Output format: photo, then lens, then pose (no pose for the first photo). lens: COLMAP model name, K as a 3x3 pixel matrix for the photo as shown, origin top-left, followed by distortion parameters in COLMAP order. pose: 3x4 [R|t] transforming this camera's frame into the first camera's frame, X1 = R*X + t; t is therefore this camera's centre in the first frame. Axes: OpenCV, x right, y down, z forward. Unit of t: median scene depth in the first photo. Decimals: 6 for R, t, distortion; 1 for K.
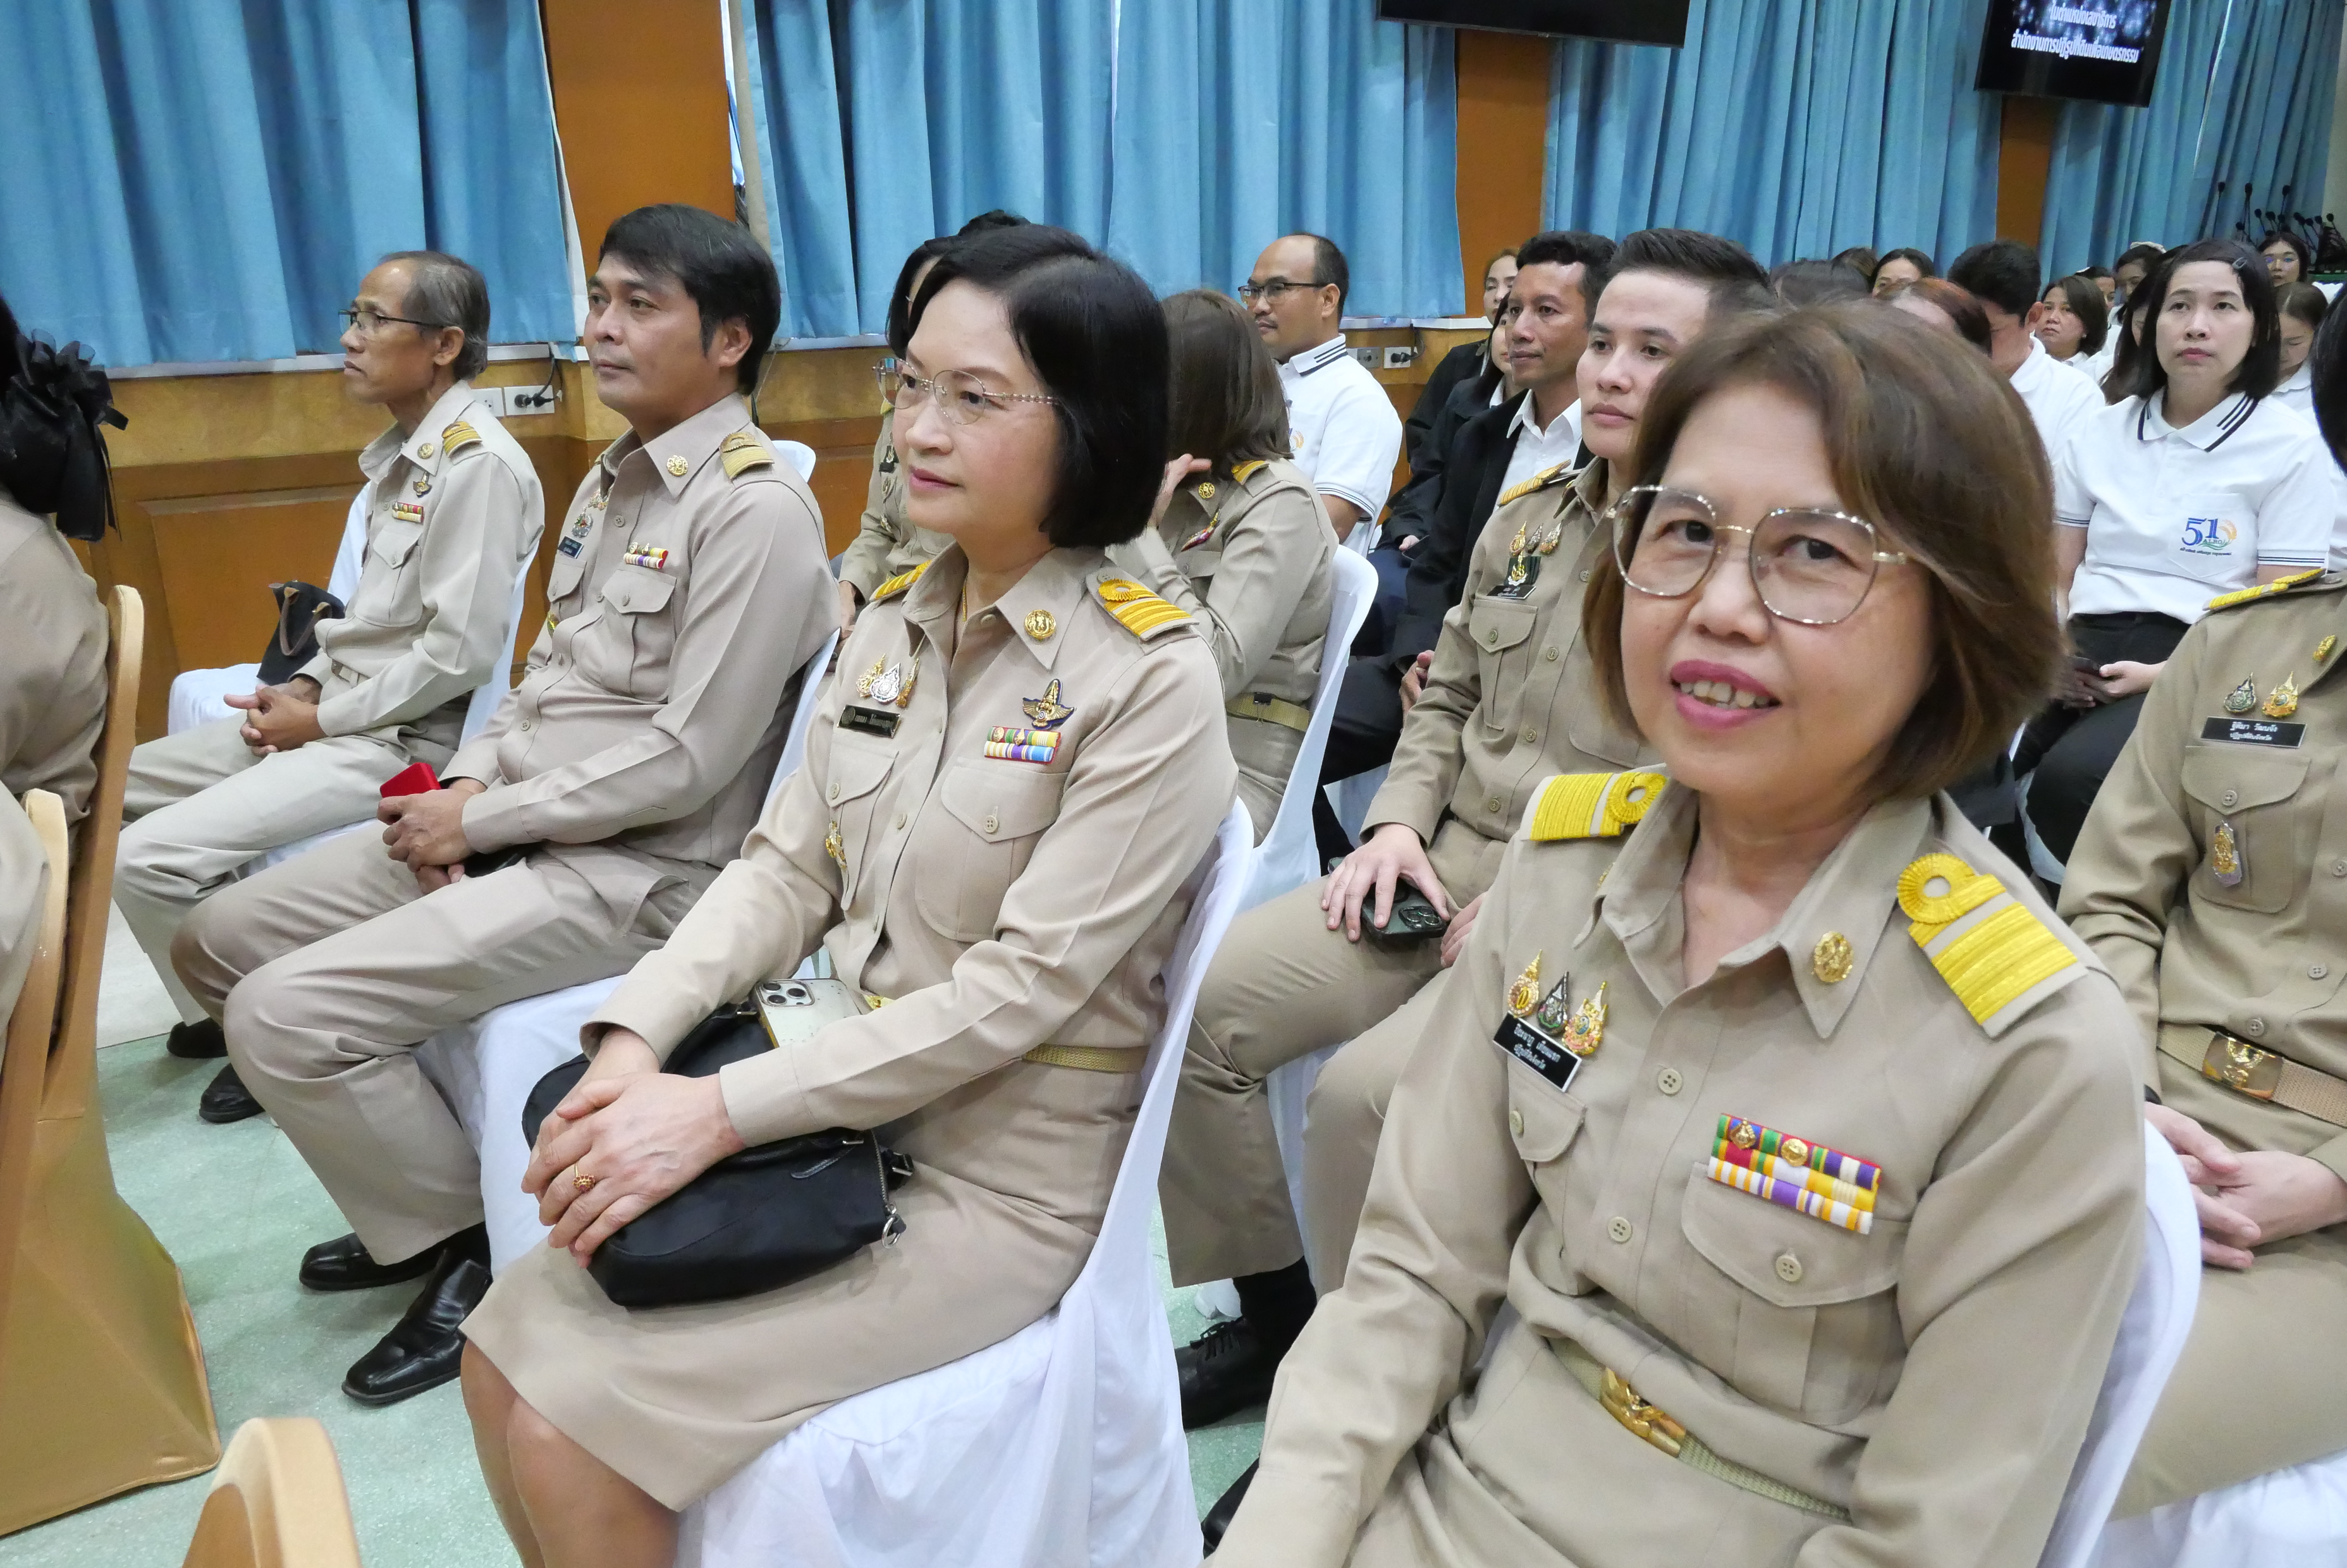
lens RADIAL K [[1710.1, 0, 1172.0], [0, 1710.1, 772.1], [0, 0, 1]] dist [-0.042205, 0.021156]
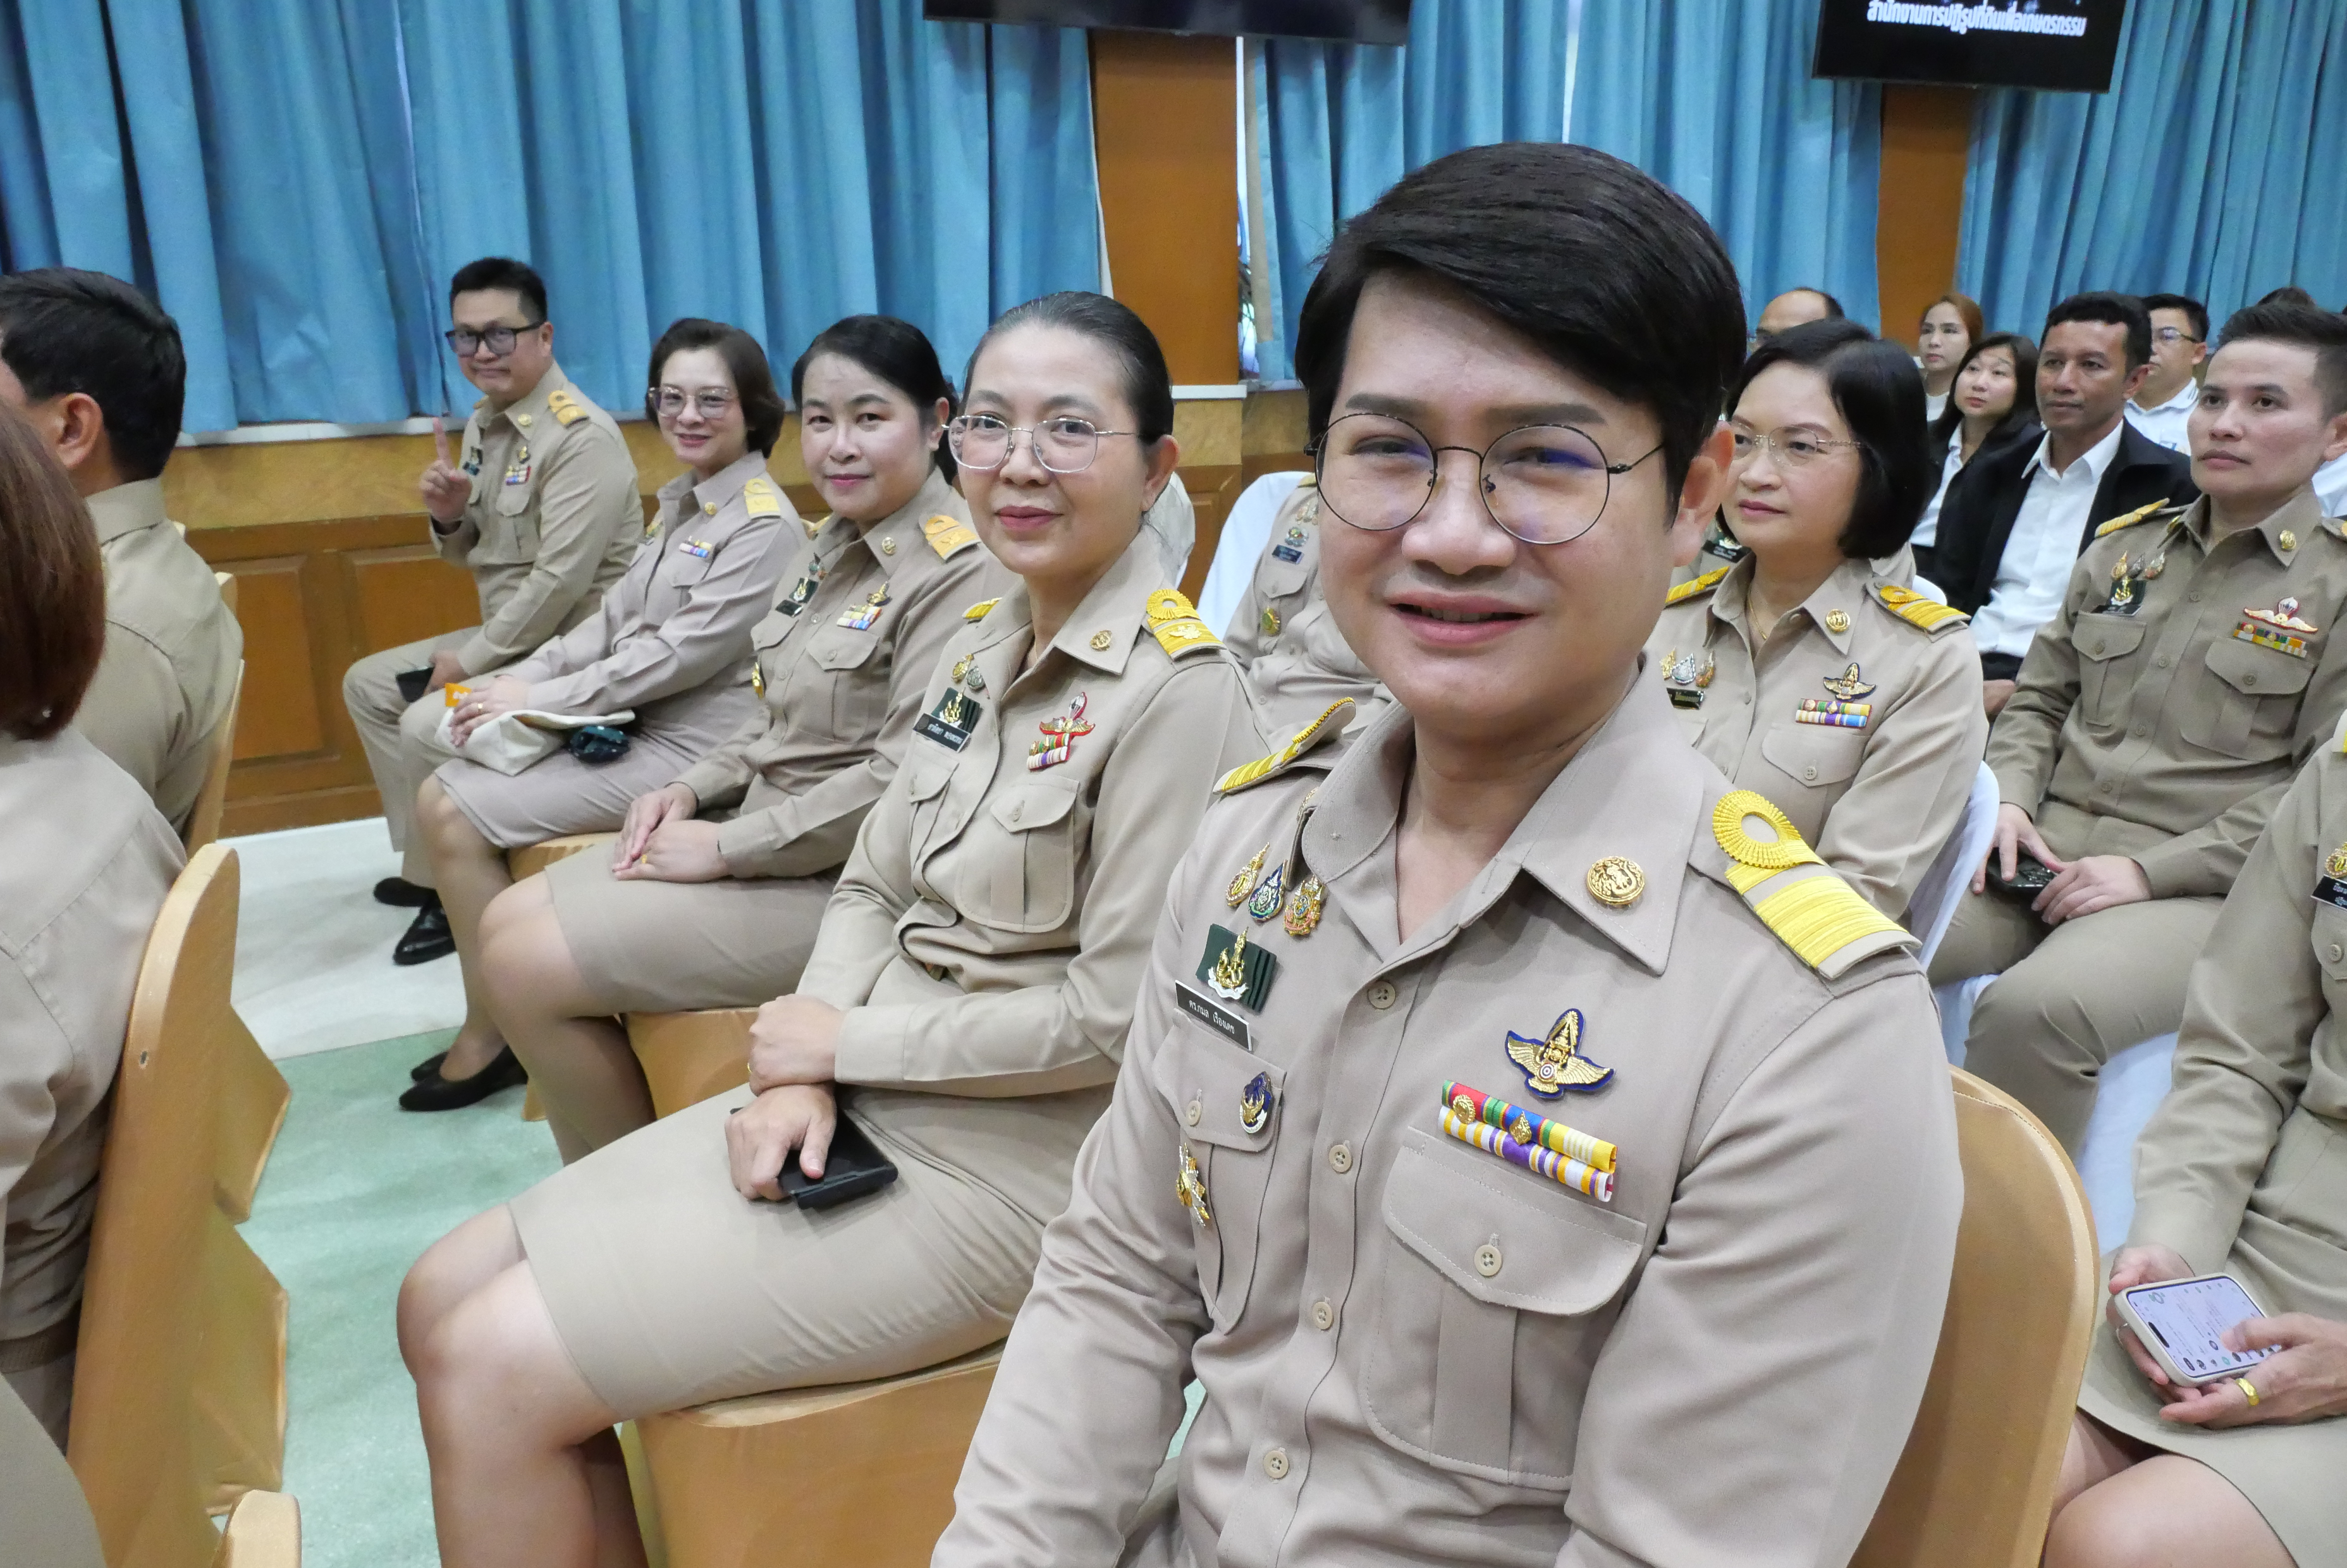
lens RADIAL K [[1710.1, 0, 1157.8], [0, 1710.1, 789.8], [0, 0, 1]] dist [-0.042205, 0.021156]
pose [[0.986691, 0.035557, -0.158670, -0.255051], [-0.036867, 0.999306, -0.005323, 0.046998], [0.158370, 0.011101, 0.987317, -0.246083]]
